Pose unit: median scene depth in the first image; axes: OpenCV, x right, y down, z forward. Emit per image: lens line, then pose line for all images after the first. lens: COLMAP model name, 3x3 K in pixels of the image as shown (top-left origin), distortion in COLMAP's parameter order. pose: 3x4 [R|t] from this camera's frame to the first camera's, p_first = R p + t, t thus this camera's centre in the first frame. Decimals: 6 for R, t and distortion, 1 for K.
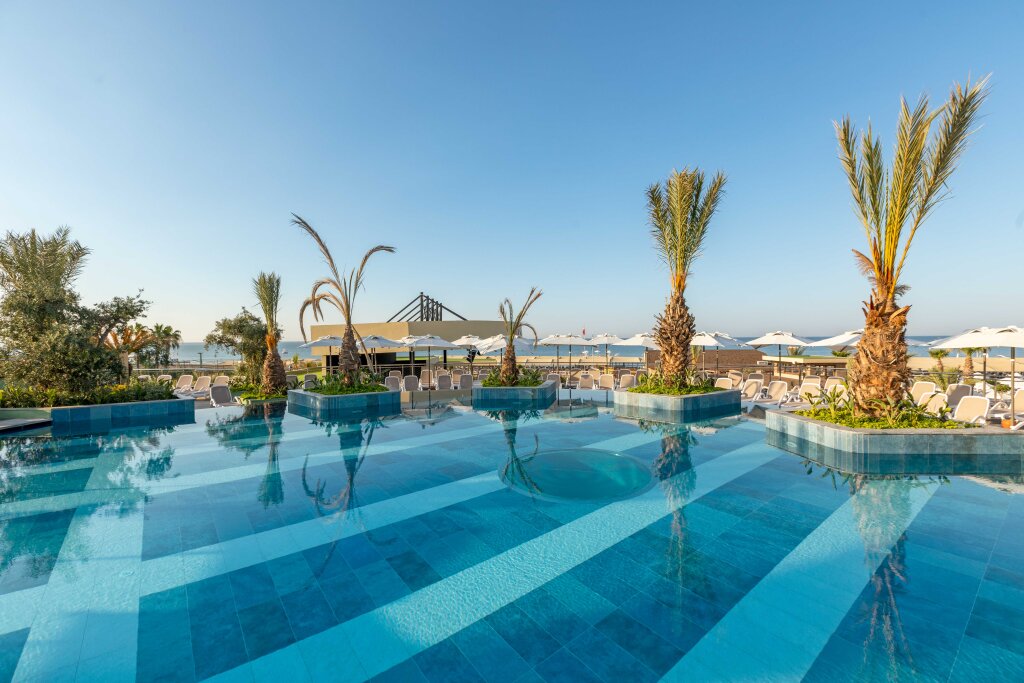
lens RADIAL K [[472.1, 0, 511.1], [0, 472.1, 341.4], [0, 0, 1]] dist [-0.001842, -0.000095]
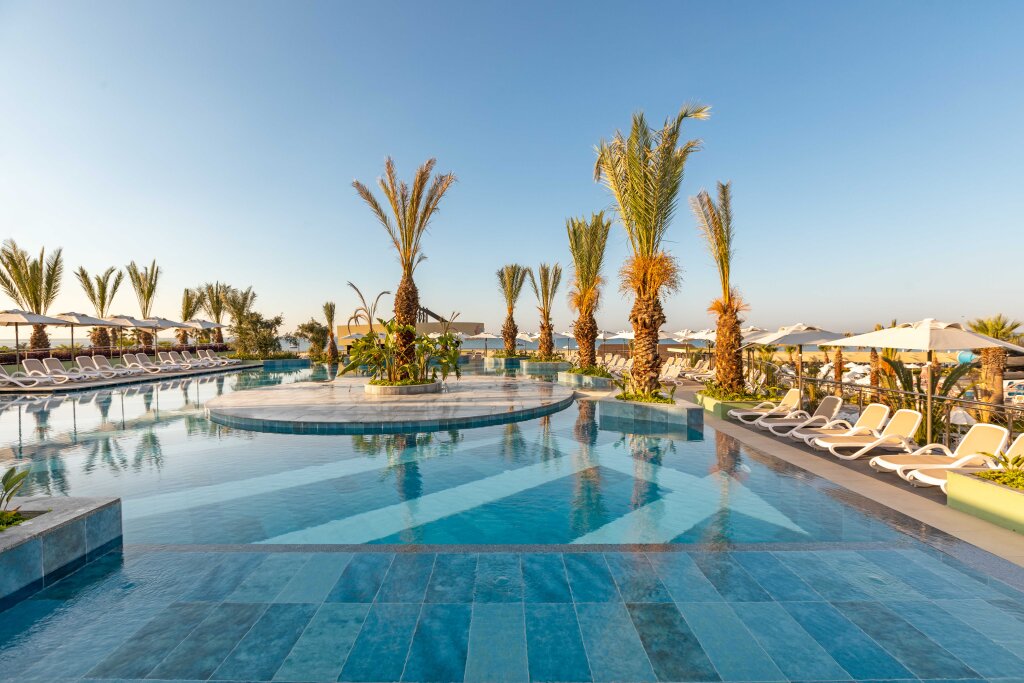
lens RADIAL K [[472.1, 0, 513.0], [0, 472.1, 342.4], [0, 0, 1]] dist [-0.001842, -0.000095]
pose [[0.999937, 0.001632, 0.011130, 0.258557], [-0.001719, 0.999968, 0.007767, 0.012240], [-0.011117, -0.007785, 0.999908, -1.058676]]
